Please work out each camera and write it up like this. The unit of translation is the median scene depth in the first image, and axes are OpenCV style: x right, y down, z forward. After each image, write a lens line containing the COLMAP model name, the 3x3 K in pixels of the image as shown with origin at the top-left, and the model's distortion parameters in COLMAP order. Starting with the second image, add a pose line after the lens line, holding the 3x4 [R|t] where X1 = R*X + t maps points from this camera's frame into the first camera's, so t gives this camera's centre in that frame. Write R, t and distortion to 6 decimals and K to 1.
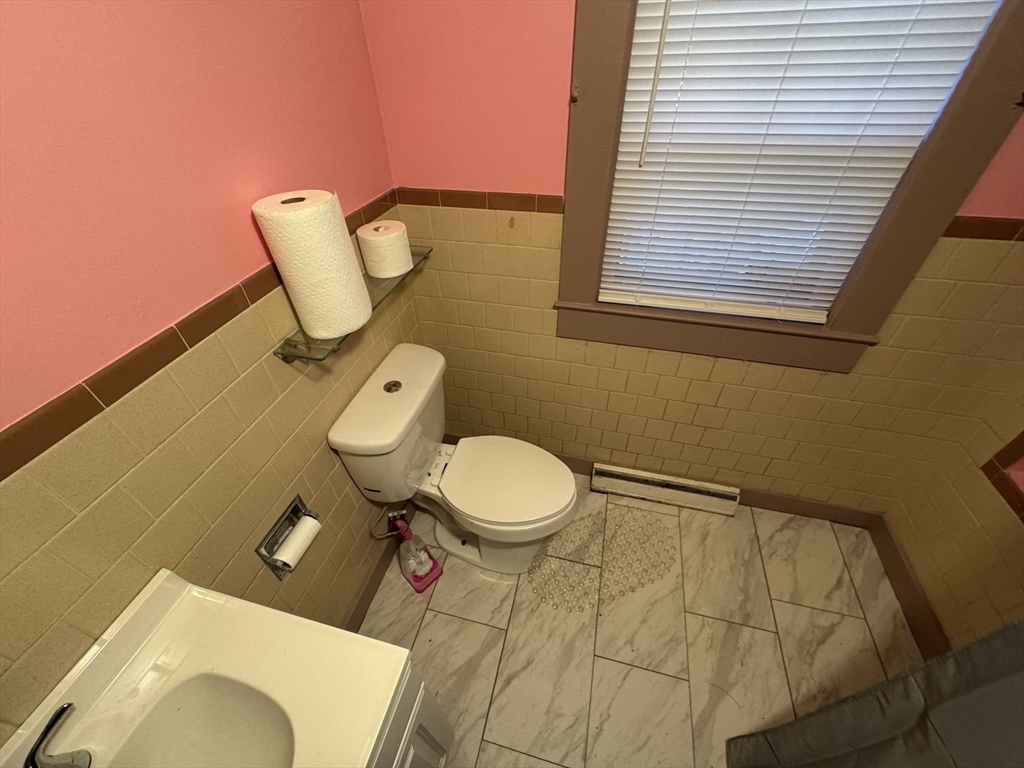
lens RADIAL K [[405.4, 0, 510.6], [0, 405.4, 382.5], [0, 0, 1]] dist [-0.002050, 0.000259]
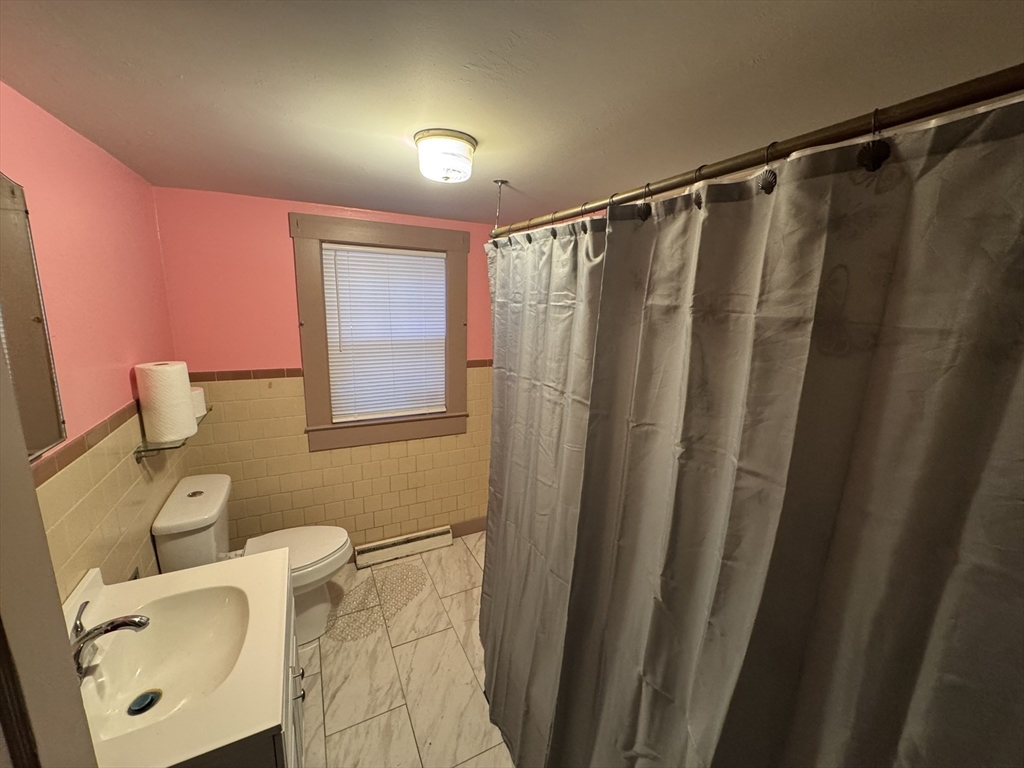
lens RADIAL K [[405.4, 0, 508.5], [0, 405.4, 383.1], [0, 0, 1]] dist [-0.002050, 0.000259]
pose [[0.755053, -0.088826, 0.649619, -0.323025], [0.391033, 0.856298, -0.337413, 0.526725], [-0.526296, 0.508787, 0.681284, -0.644771]]
